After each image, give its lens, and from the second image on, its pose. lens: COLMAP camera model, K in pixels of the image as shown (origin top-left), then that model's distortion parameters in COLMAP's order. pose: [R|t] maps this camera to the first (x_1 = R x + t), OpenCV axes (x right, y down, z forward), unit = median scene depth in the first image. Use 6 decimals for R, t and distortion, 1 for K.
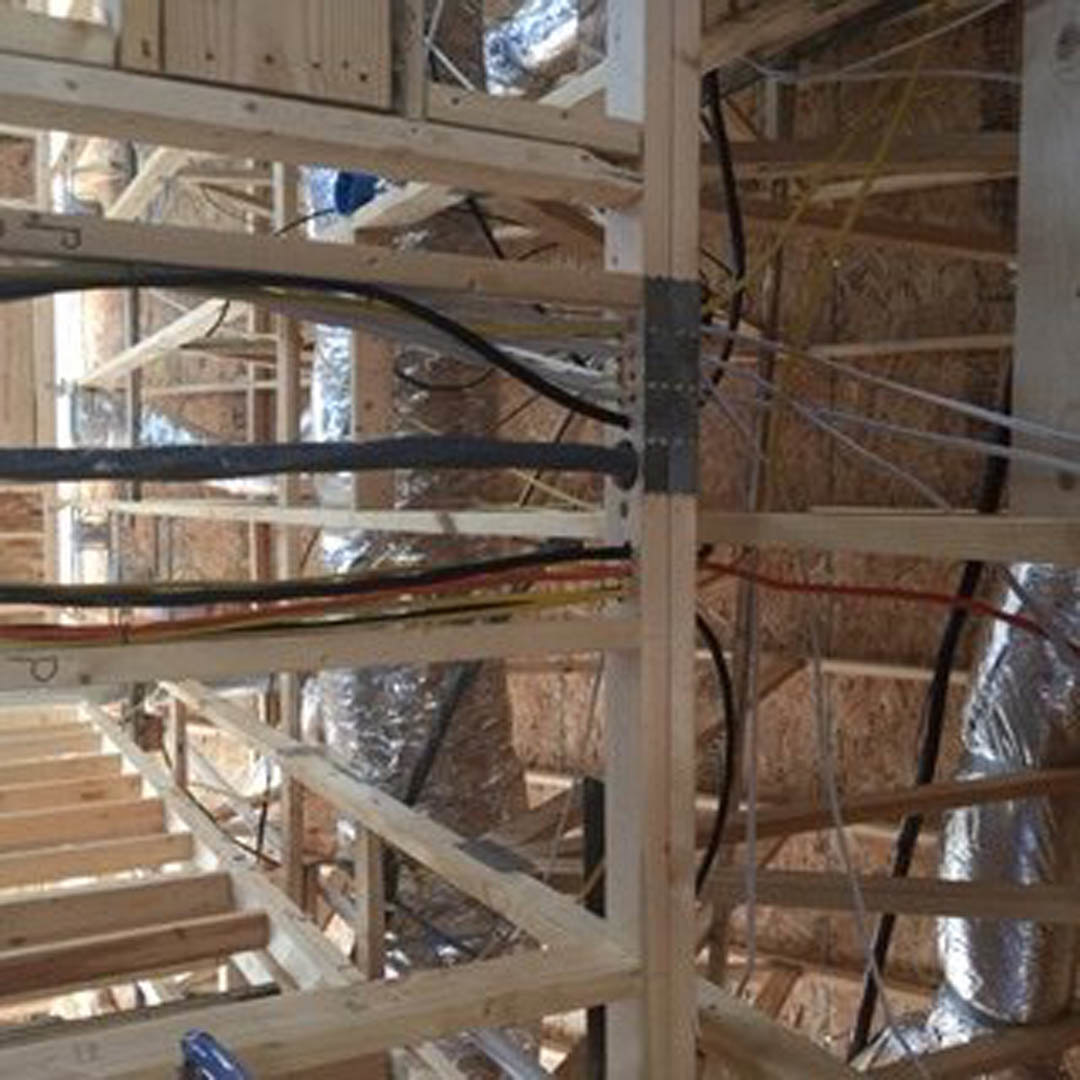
lens RADIAL K [[1272.2, 0, 543.3], [0, 1272.2, 544.3], [0, 0, 1]] dist [0.041468, 0.000000]
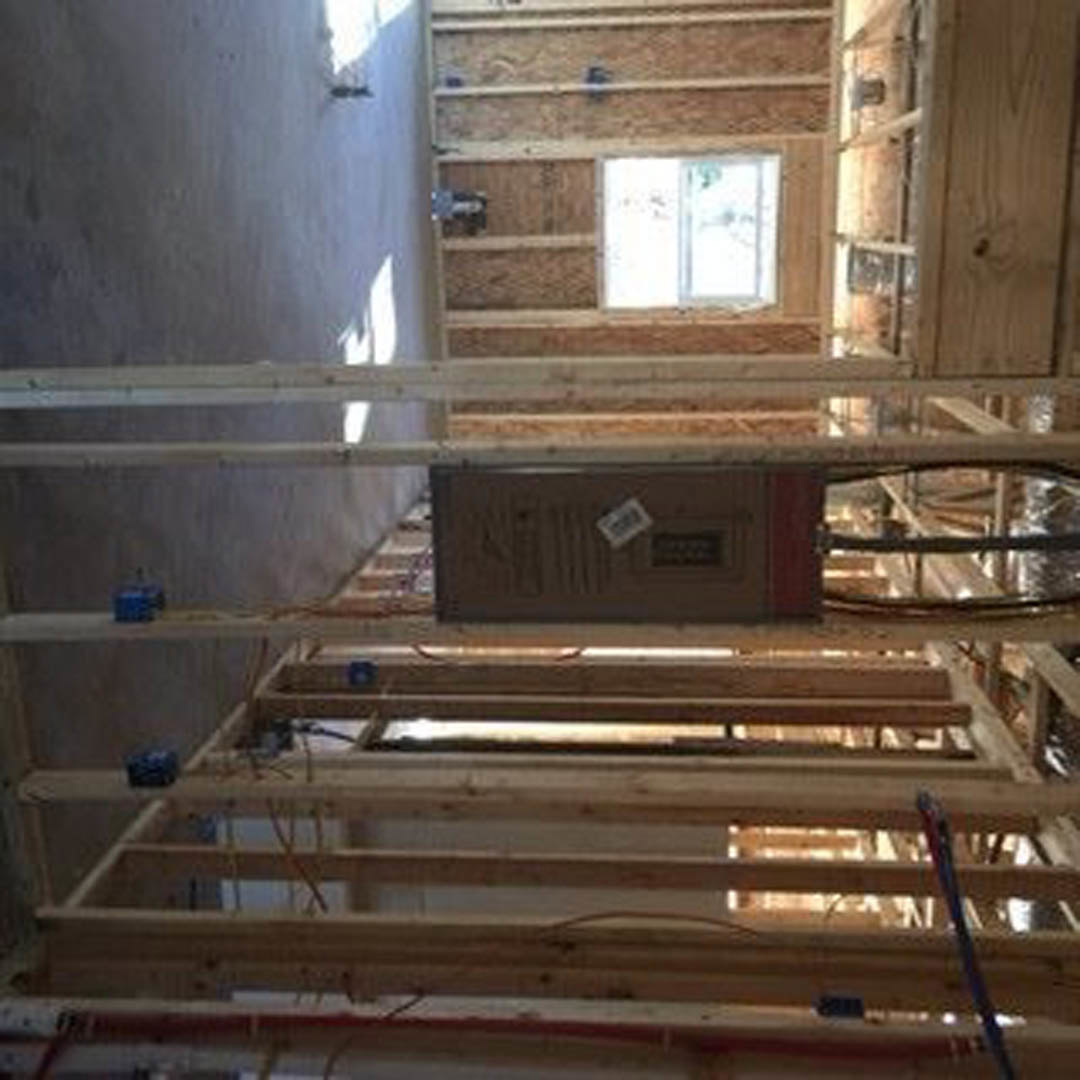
lens RADIAL K [[1272.2, 0, 544.5], [0, 1272.2, 539.1], [0, 0, 1]] dist [0.041468, 0.000000]
pose [[0.845336, 0.114786, -0.521758, 0.109594], [-0.003281, 0.977742, 0.209785, -0.194253], [0.534225, -0.175627, 0.826897, -0.427089]]
